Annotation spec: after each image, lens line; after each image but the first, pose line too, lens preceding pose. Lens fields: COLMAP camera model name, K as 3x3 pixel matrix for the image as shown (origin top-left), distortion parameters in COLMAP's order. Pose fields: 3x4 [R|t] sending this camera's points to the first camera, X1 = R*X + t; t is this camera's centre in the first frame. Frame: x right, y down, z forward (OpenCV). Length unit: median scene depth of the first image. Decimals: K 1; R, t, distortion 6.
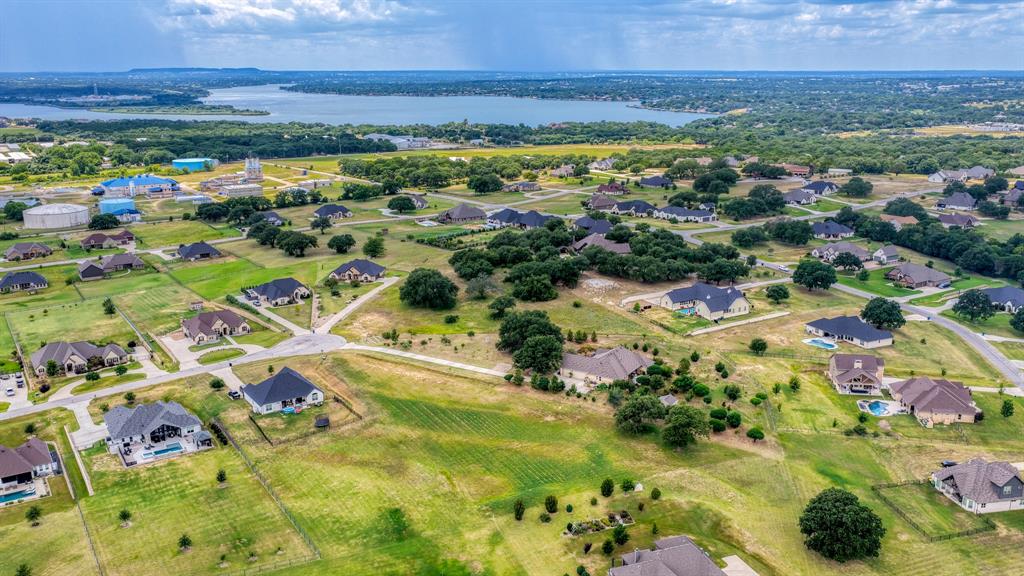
lens RADIAL K [[850.4, 0, 512.0], [0, 850.4, 288.0], [0, 0, 1]] dist [-0.005985, 0.015407]
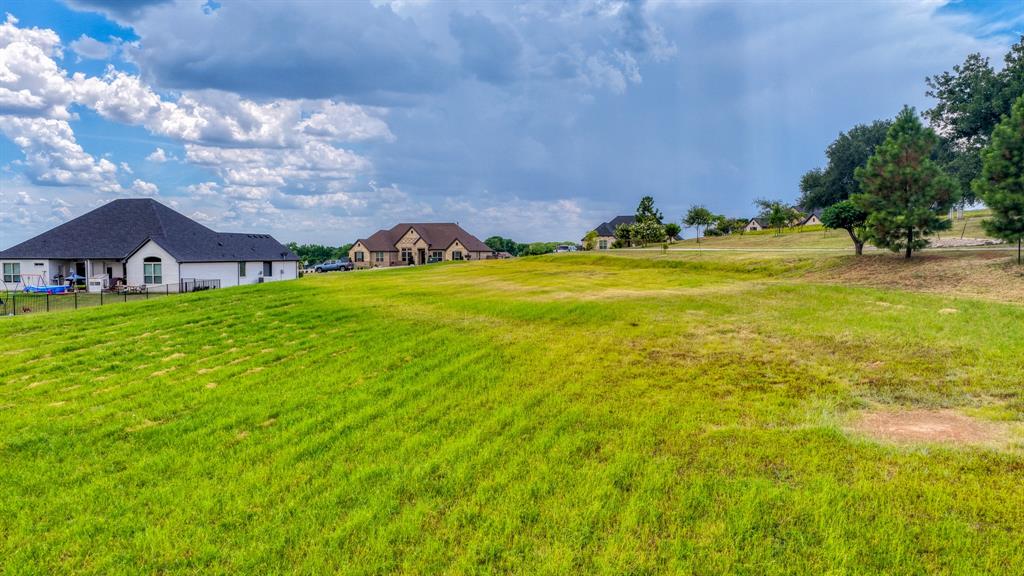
lens RADIAL K [[850.4, 0, 512.0], [0, 850.4, 288.0], [0, 0, 1]] dist [-0.005985, 0.015407]
pose [[0.687325, 0.030310, -0.725717, 0.059179], [-0.171171, 0.977748, -0.121279, 0.143565], [0.705893, 0.207580, 0.677219, 0.866386]]
